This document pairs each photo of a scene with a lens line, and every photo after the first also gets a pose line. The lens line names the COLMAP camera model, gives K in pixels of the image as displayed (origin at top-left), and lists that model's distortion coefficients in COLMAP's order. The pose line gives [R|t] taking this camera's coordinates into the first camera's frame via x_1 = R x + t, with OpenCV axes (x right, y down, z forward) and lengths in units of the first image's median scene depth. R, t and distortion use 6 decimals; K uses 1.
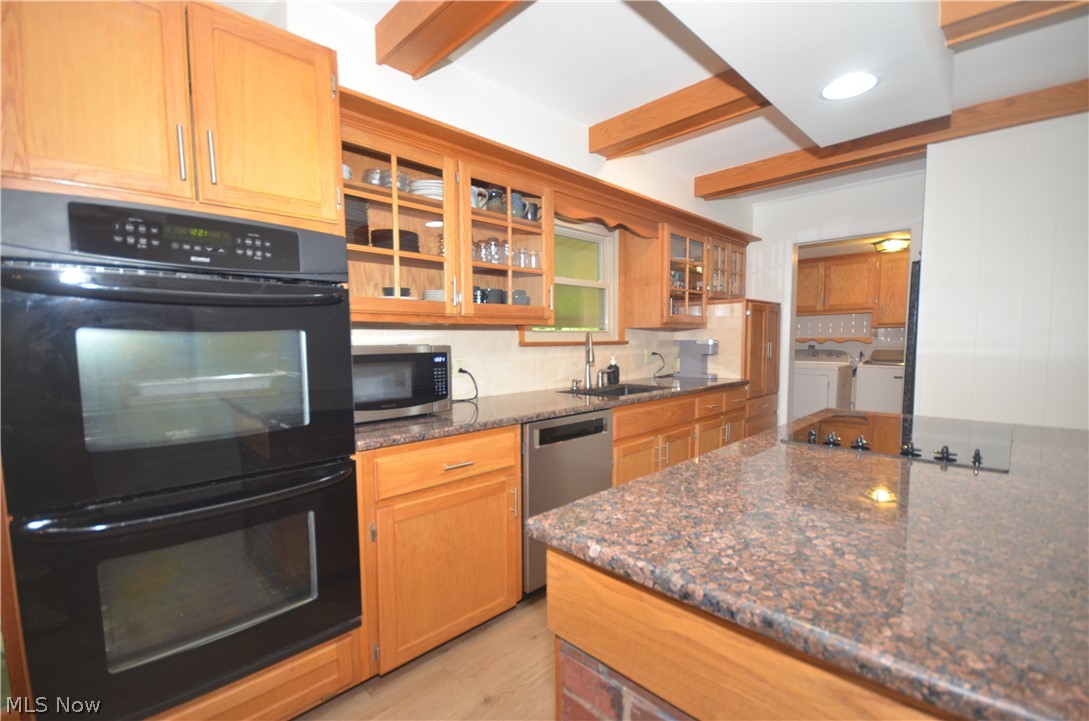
lens RADIAL K [[473.0, 0, 538.7], [0, 473.0, 377.2], [0, 0, 1]] dist [0.006586, -0.009818]
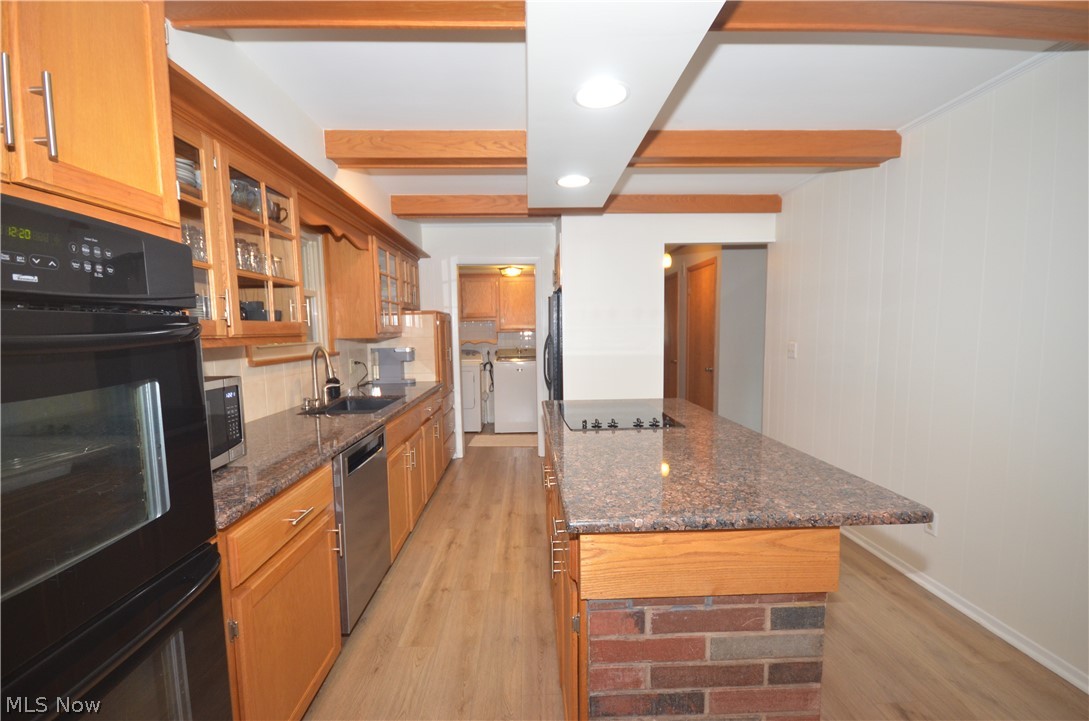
lens RADIAL K [[473.0, 0, 539.8], [0, 473.0, 378.0], [0, 0, 1]] dist [0.006586, -0.009818]
pose [[0.678367, -0.076071, 0.730774, -0.394149], [0.067248, 0.996879, 0.041347, -0.057914], [-0.731639, 0.021095, 0.681366, 0.071428]]
